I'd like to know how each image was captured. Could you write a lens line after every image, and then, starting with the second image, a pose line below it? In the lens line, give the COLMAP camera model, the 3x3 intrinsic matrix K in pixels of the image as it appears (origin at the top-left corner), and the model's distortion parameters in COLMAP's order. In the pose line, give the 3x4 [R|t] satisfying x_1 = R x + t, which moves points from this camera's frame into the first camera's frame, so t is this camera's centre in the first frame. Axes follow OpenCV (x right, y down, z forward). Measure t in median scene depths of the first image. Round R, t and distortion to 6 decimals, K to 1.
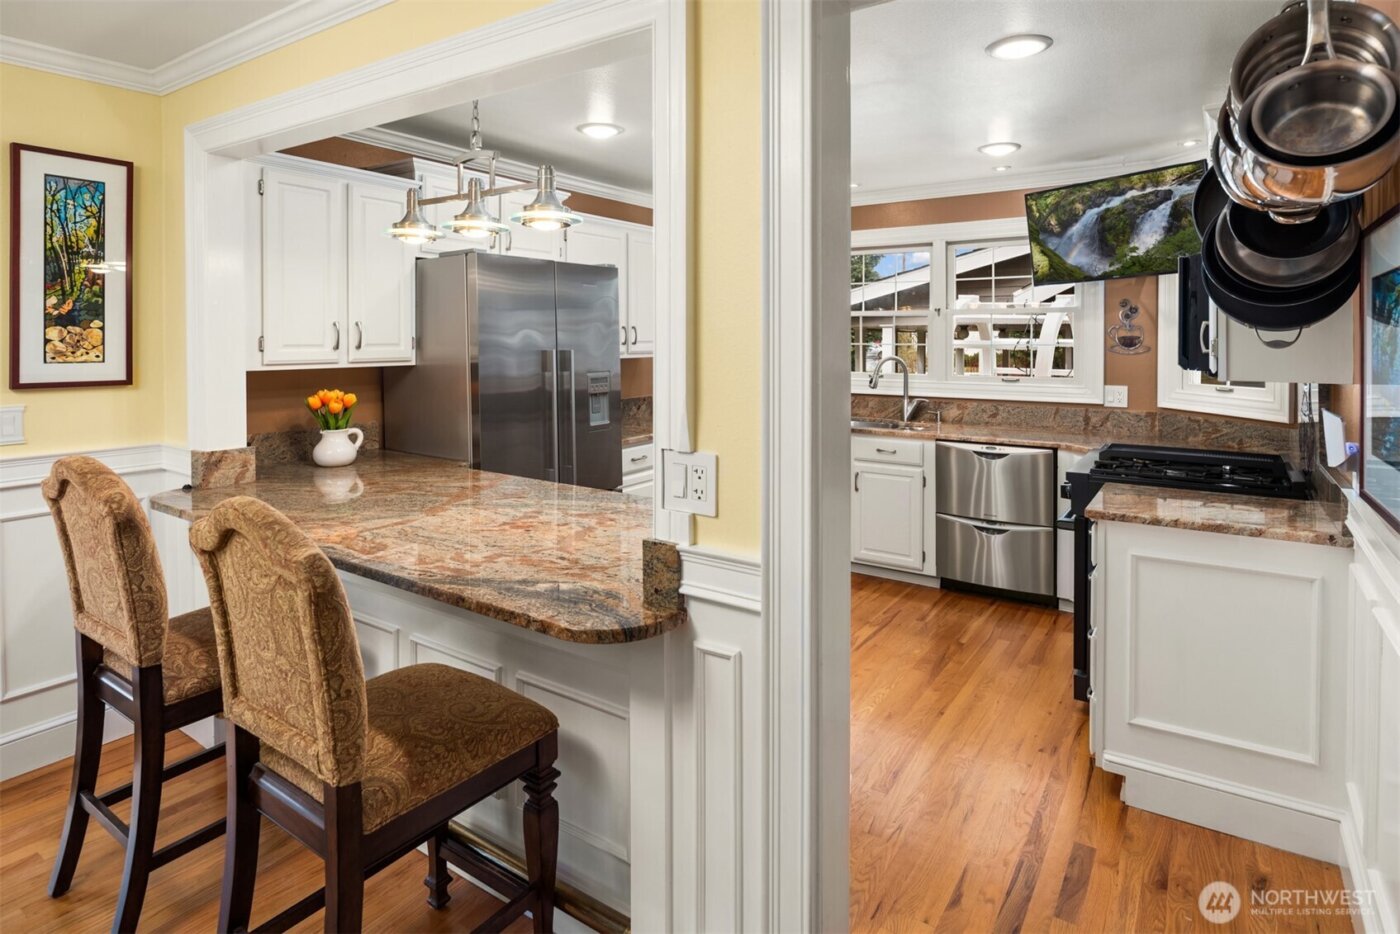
lens RADIAL K [[779.9, 0, 685.5], [0, 779.9, 344.3], [0, 0, 1]] dist [-0.014333, 0.001304]
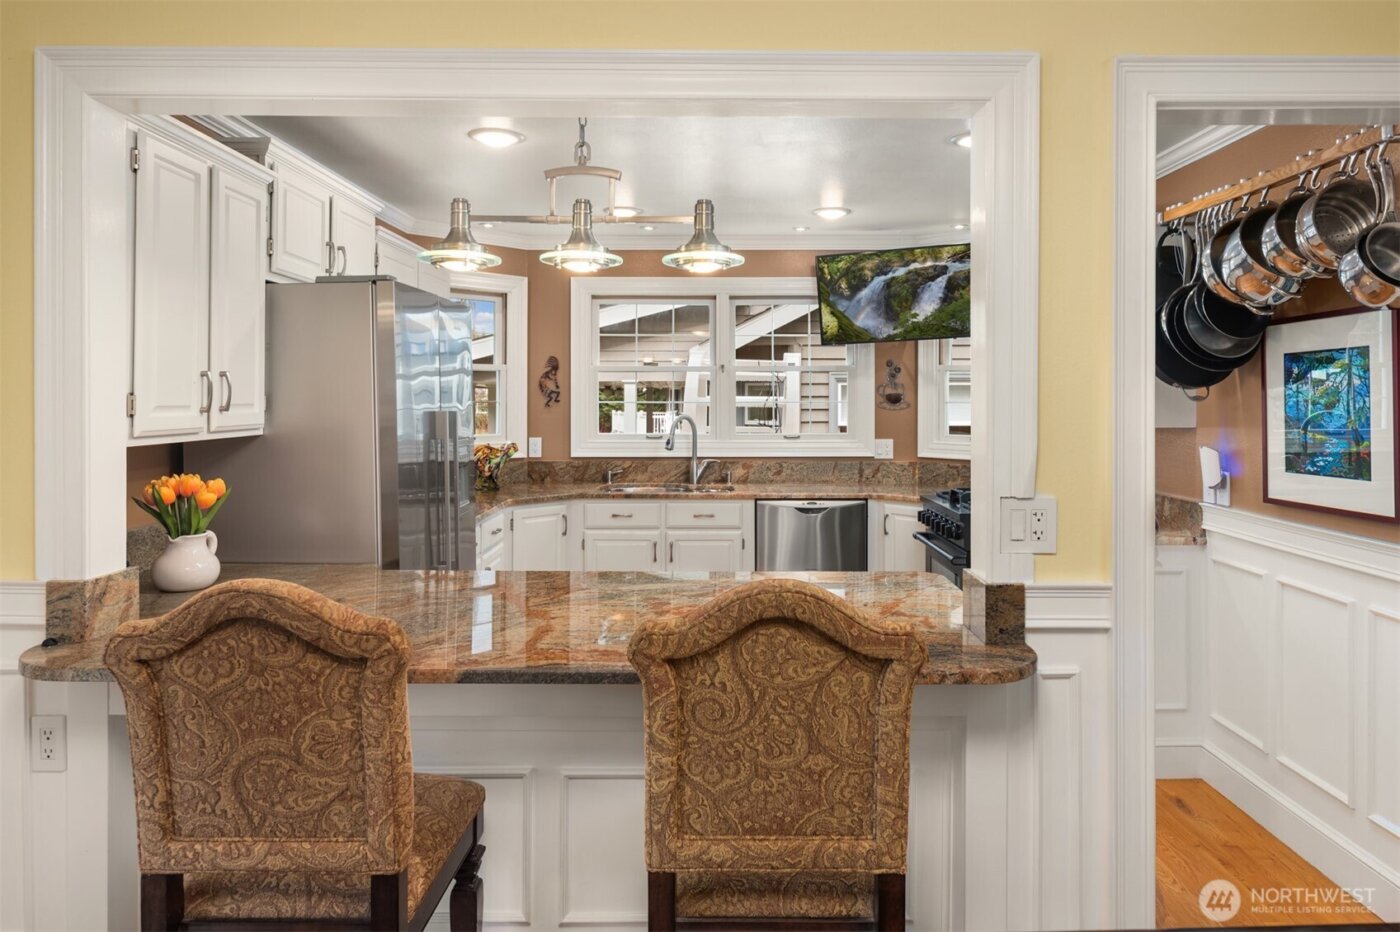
lens RADIAL K [[935.3, 0, 738.4], [0, 935.3, 377.0], [0, 0, 1]] dist [-0.004212, -0.002385]
pose [[0.810904, 0.010616, 0.585083, -0.408361], [0.006300, 0.999619, -0.026869, 0.000245], [-0.585145, 0.025474, 0.810528, 0.060911]]
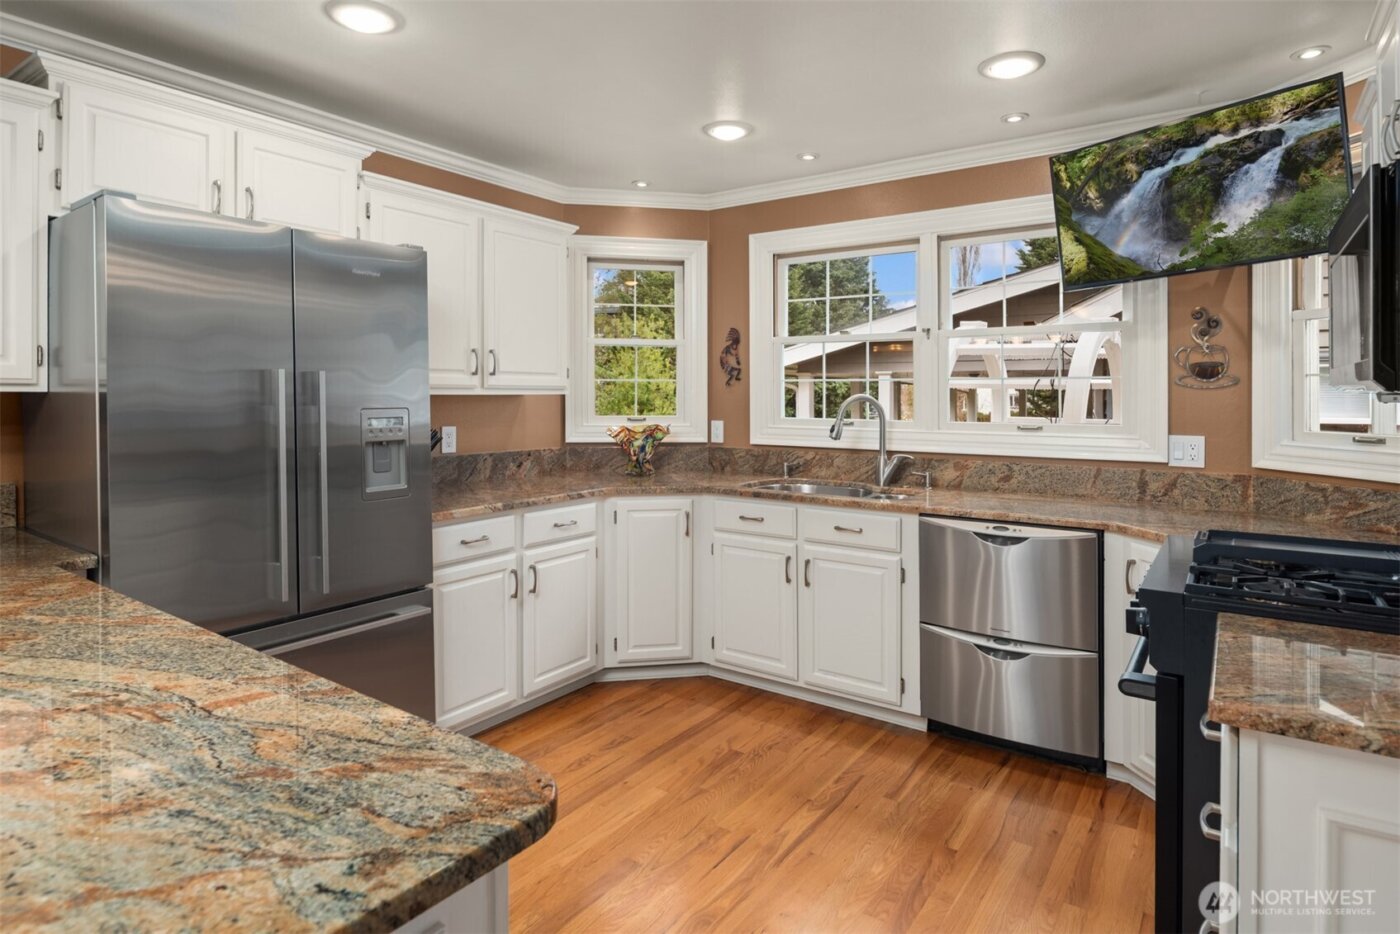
lens RADIAL K [[781.1, 0, 672.7], [0, 781.1, 388.8], [0, 0, 1]] dist [-0.016426, -0.001613]
pose [[0.999547, 0.002276, -0.030013, 0.134358], [-0.002796, 0.999847, -0.017285, 0.027021], [0.029970, 0.017361, 0.999400, 0.331556]]
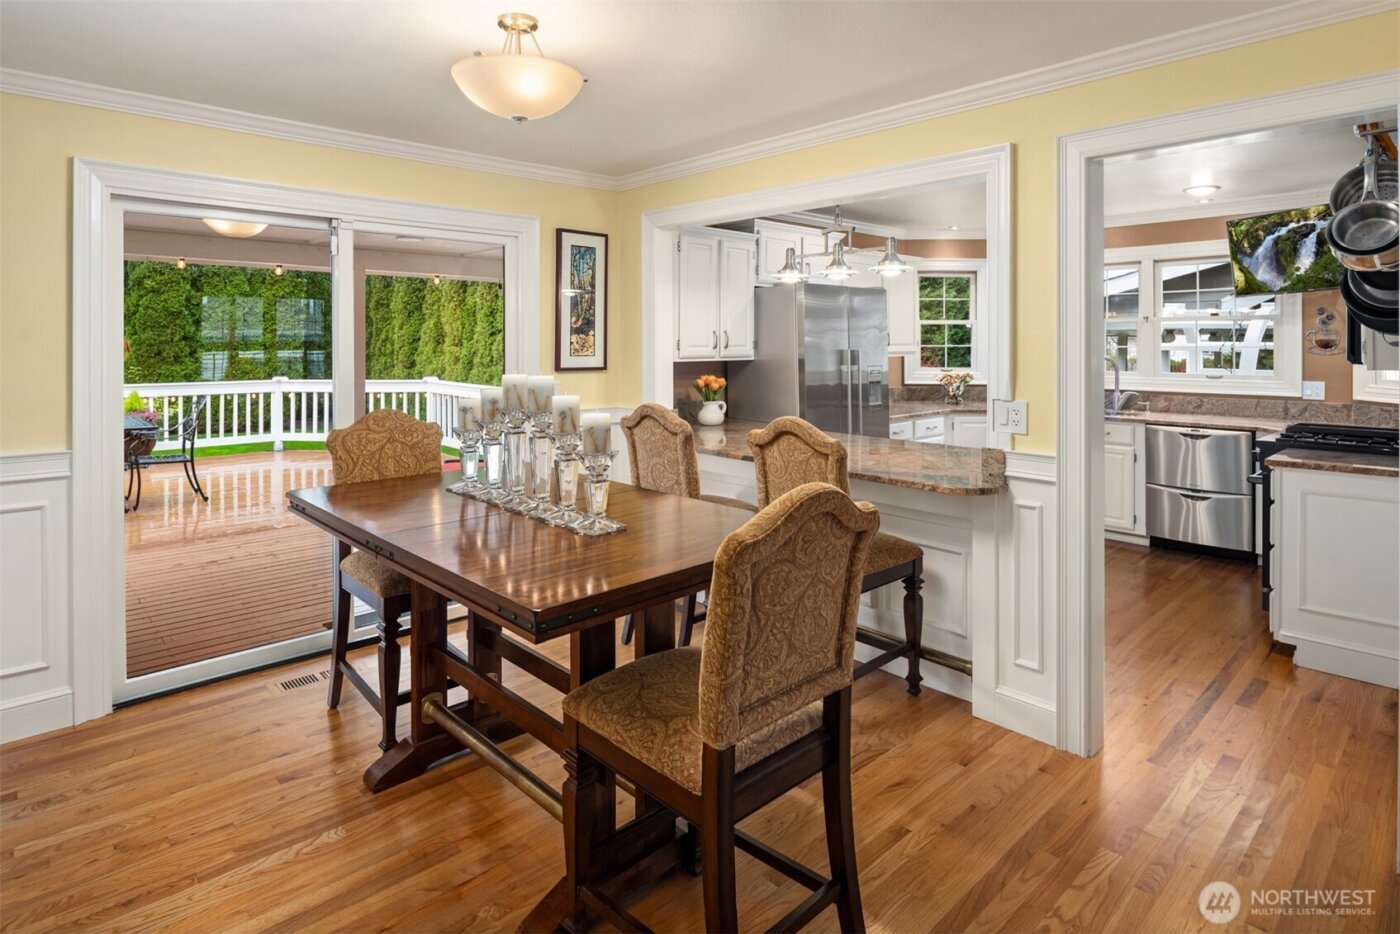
lens RADIAL K [[770.9, 0, 680.1], [0, 770.9, 343.8], [0, 0, 1]] dist [0.001024, -0.015352]
pose [[0.975212, -0.000411, -0.221271, -0.134150], [-0.000993, 0.999980, -0.006235, 0.004799], [0.221269, 0.006300, 0.975193, -0.370499]]
